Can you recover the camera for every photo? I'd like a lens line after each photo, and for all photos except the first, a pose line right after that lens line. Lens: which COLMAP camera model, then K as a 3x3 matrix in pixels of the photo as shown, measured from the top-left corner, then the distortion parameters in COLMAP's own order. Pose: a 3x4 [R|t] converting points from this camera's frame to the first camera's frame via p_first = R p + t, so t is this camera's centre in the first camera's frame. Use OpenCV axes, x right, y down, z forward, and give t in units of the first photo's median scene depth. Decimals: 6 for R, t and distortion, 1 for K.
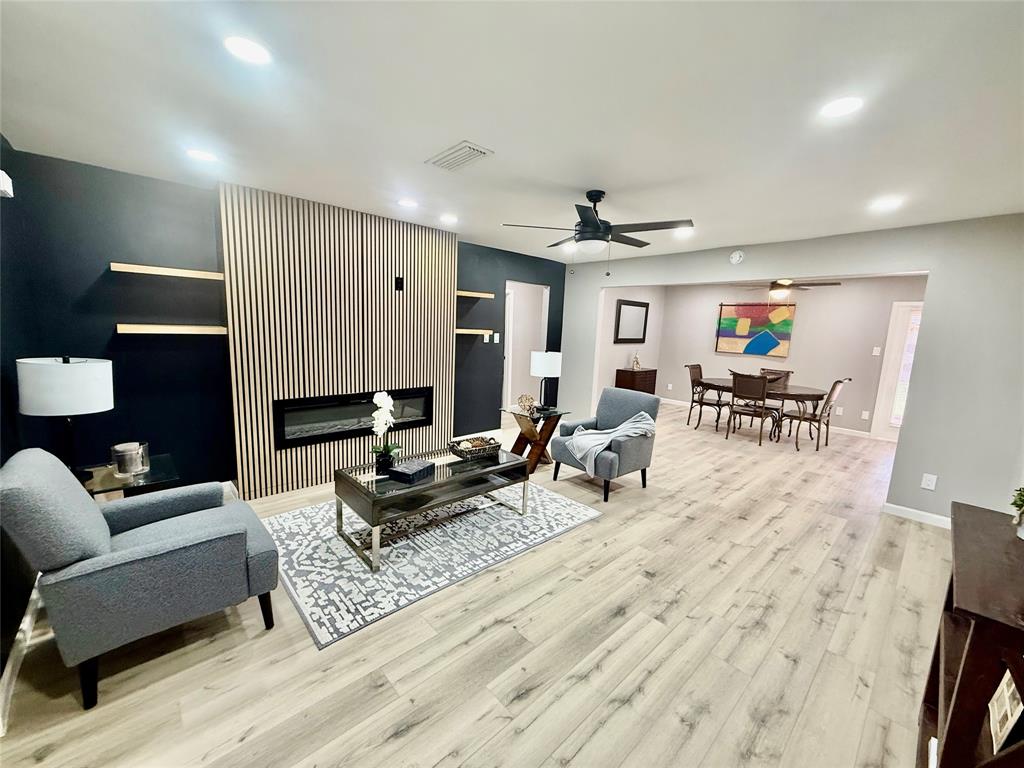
lens RADIAL K [[407.4, 0, 511.8], [0, 407.4, 381.7], [0, 0, 1]] dist [0.001092, -0.000066]
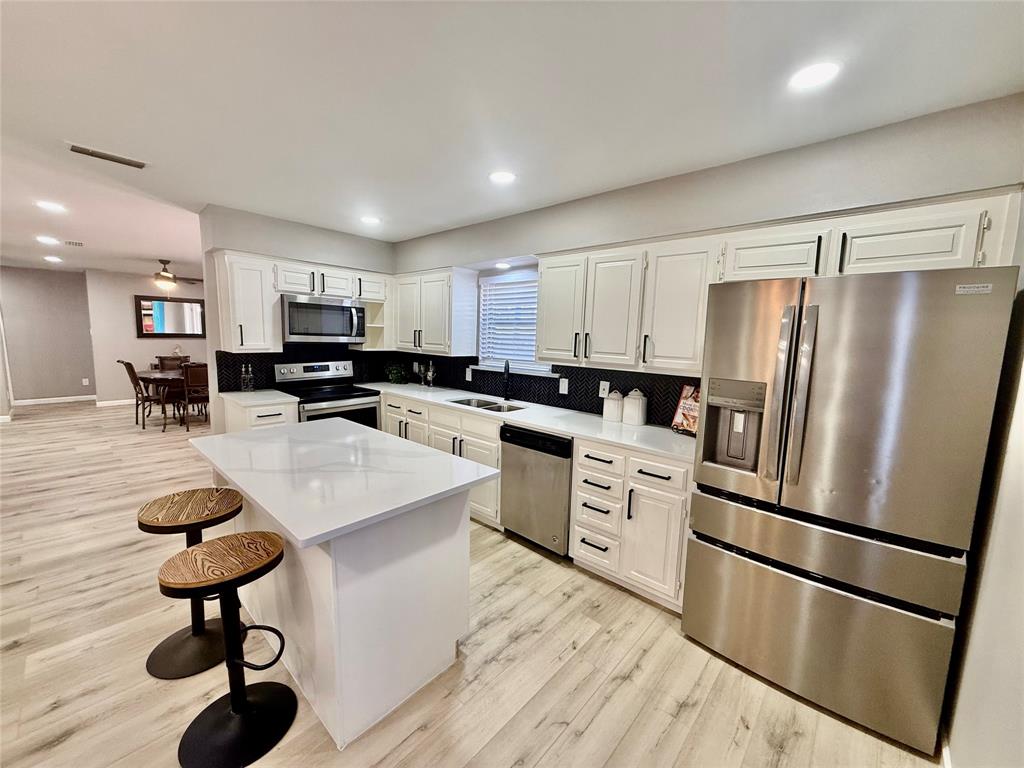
lens RADIAL K [[407.4, 0, 509.3], [0, 407.4, 386.4], [0, 0, 1]] dist [0.001092, -0.000066]
pose [[0.995860, -0.024104, 0.087650, 2.230867], [0.025138, 0.999627, -0.010704, 0.127531], [-0.087359, 0.012863, 0.996094, -0.214437]]
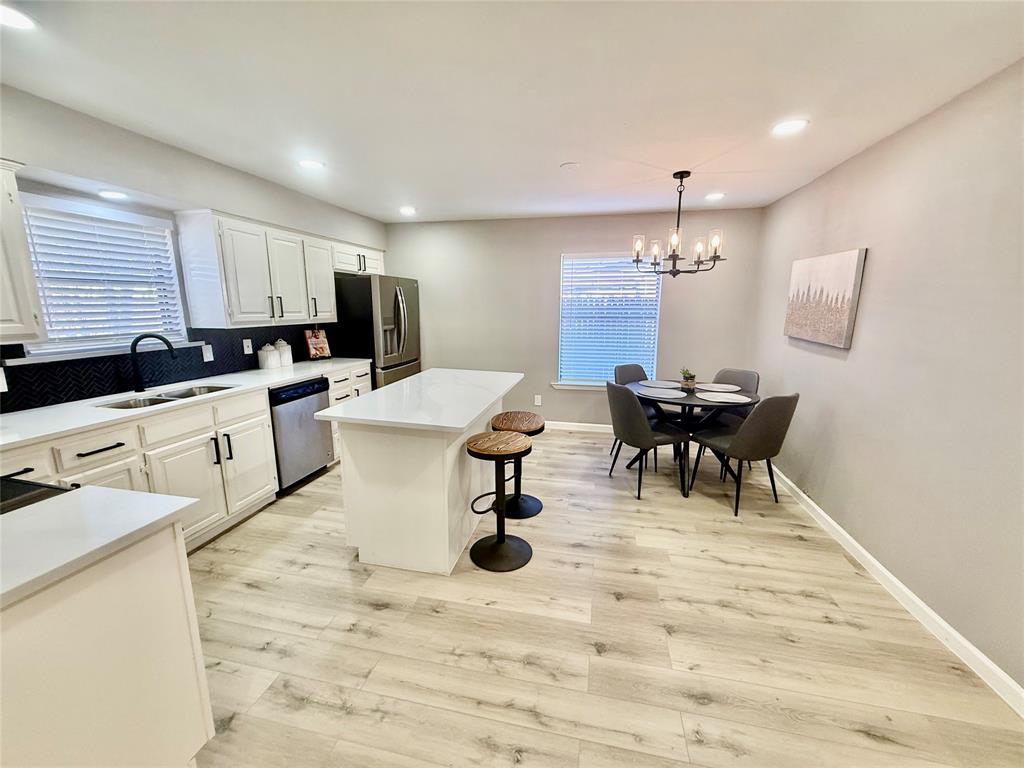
lens RADIAL K [[407.4, 0, 509.4], [0, 407.4, 383.5], [0, 0, 1]] dist [0.001092, -0.000066]
pose [[-0.568968, -0.200126, 0.797637, 1.364649], [0.089792, 0.949020, 0.302158, -0.022998], [-0.817443, 0.243539, -0.521992, 0.639115]]
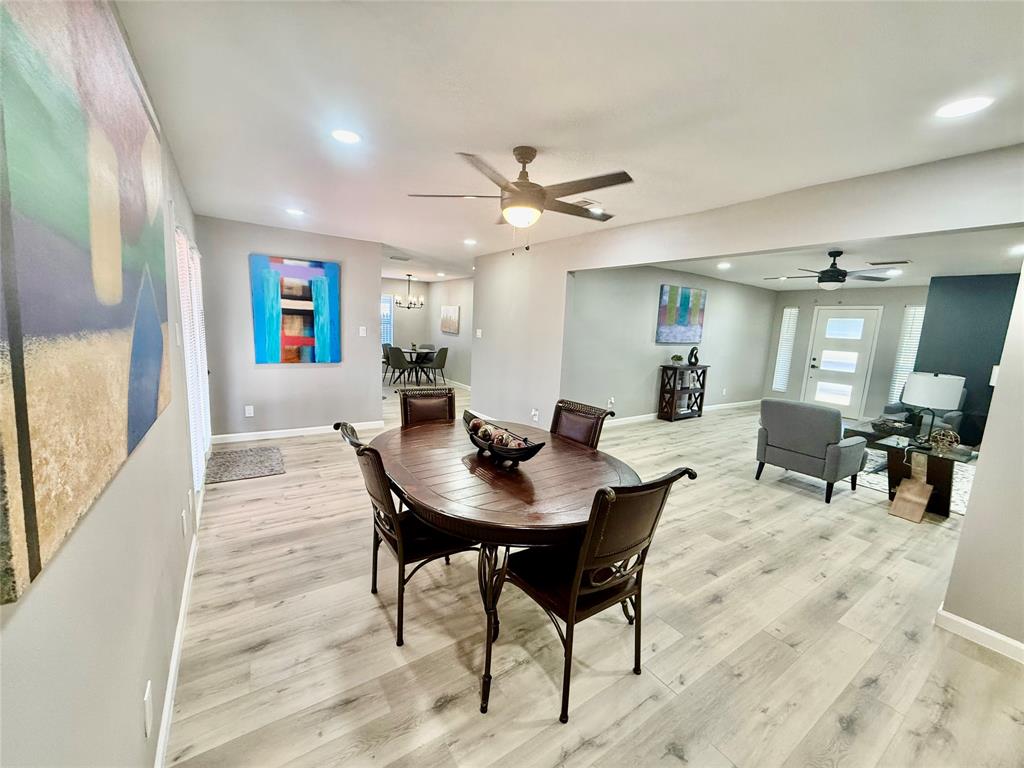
lens RADIAL K [[407.4, 0, 509.3], [0, 407.4, 383.9], [0, 0, 1]] dist [0.001092, -0.000066]
pose [[-0.983591, -0.111887, 0.141525, 0.902224], [-0.067114, 0.955086, 0.288630, -0.265570], [-0.167462, 0.274396, -0.946923, 2.198789]]
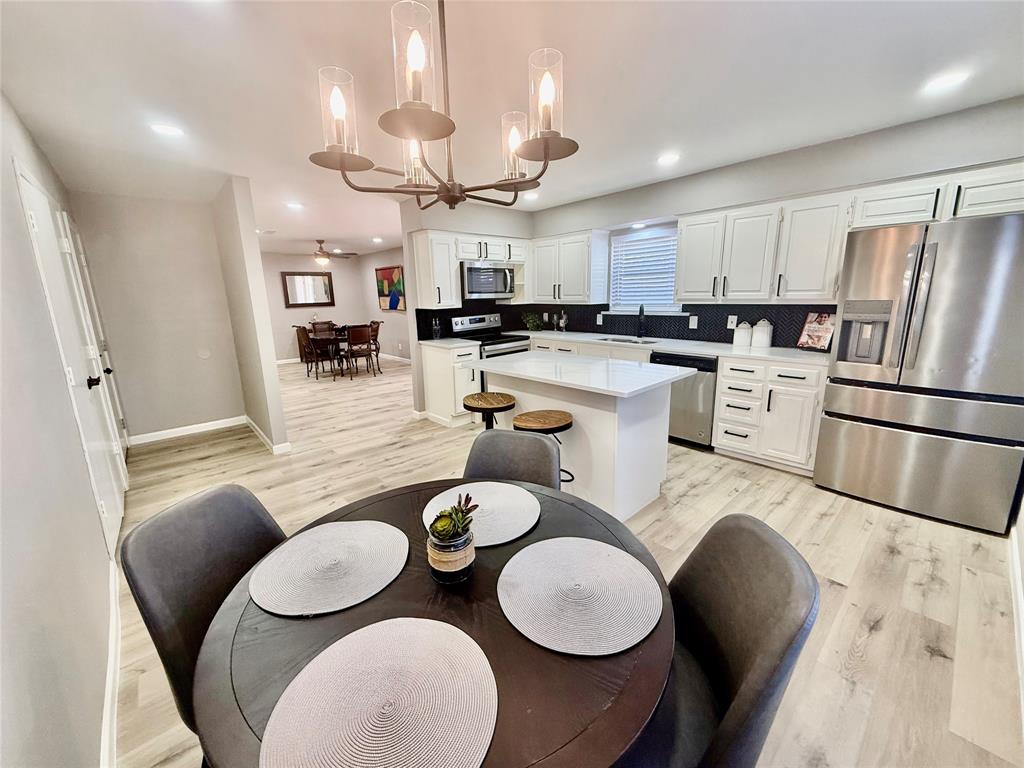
lens RADIAL K [[407.4, 0, 510.4], [0, 407.4, 385.5], [0, 0, 1]] dist [0.001092, -0.000066]
pose [[0.997495, -0.063995, -0.030125, 1.943950], [0.066268, 0.994450, 0.081716, 0.169576], [0.024728, -0.083507, 0.996200, -0.475633]]
